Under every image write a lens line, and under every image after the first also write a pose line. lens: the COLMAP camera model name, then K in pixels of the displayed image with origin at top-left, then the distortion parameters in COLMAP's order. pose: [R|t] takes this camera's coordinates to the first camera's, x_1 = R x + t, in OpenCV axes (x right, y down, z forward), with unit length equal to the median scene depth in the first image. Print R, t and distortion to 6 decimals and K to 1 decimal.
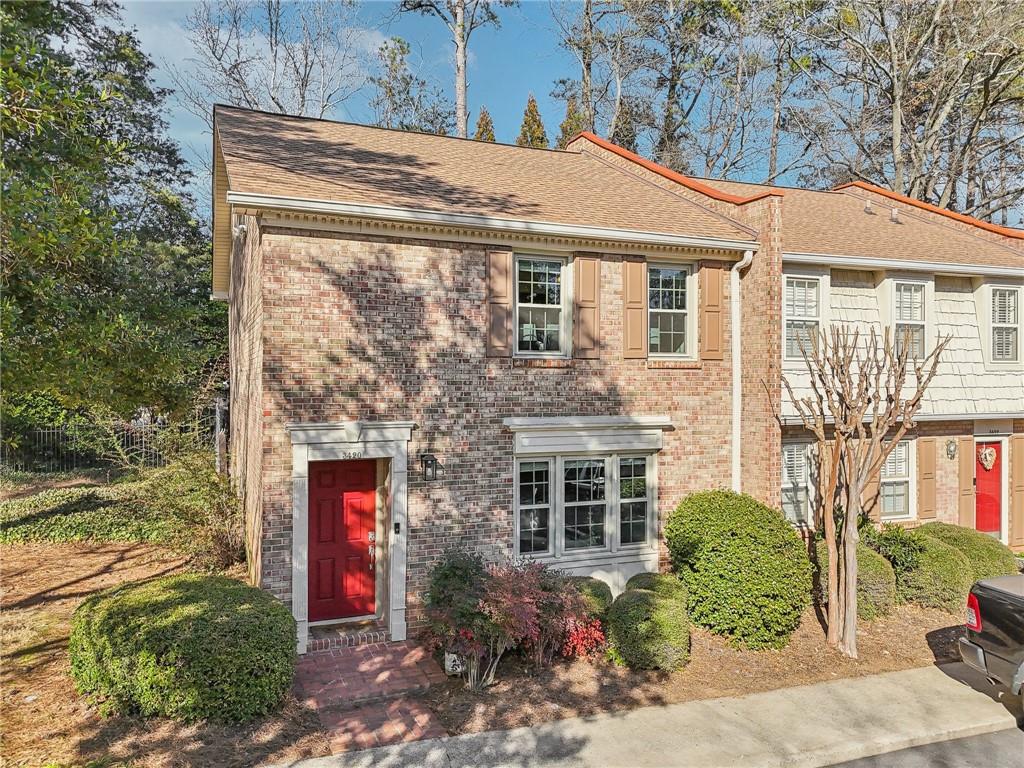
lens RADIAL K [[783.3, 0, 505.2], [0, 783.3, 385.5], [0, 0, 1]] dist [0.027562, -0.032764]
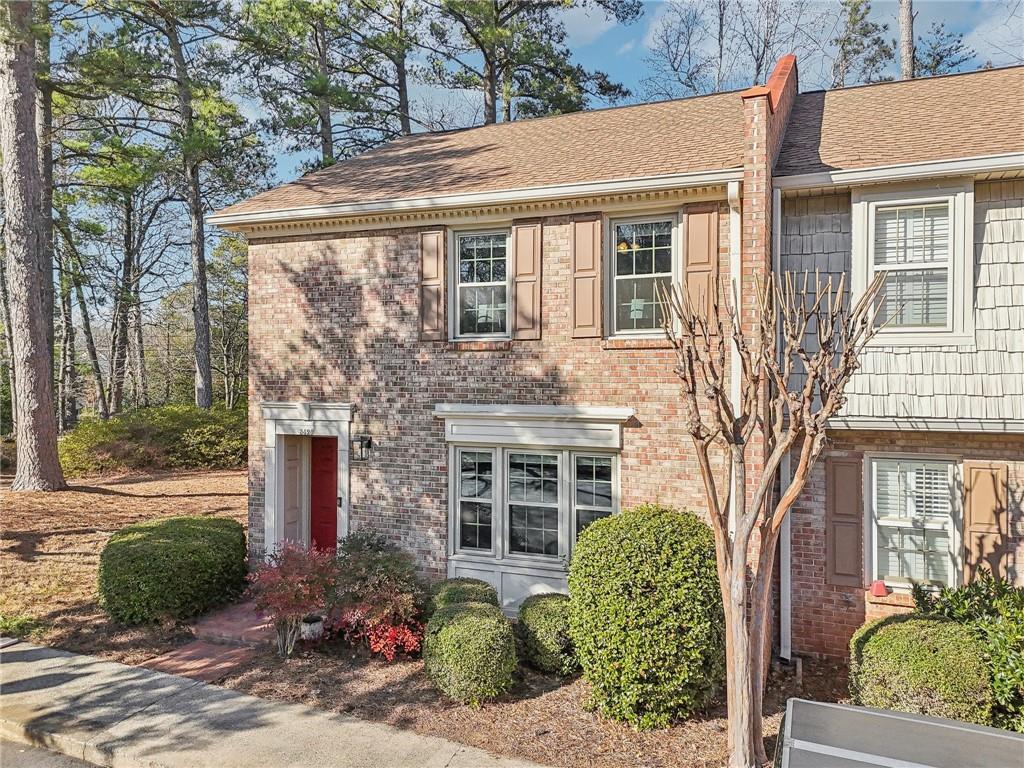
lens RADIAL K [[783.3, 0, 509.4], [0, 783.3, 385.4], [0, 0, 1]] dist [0.027562, -0.032764]
pose [[0.700242, 0.010162, -0.713834, 0.770168], [-0.003423, 0.999935, 0.010878, 0.008167], [0.713898, -0.005174, 0.700231, 0.395941]]
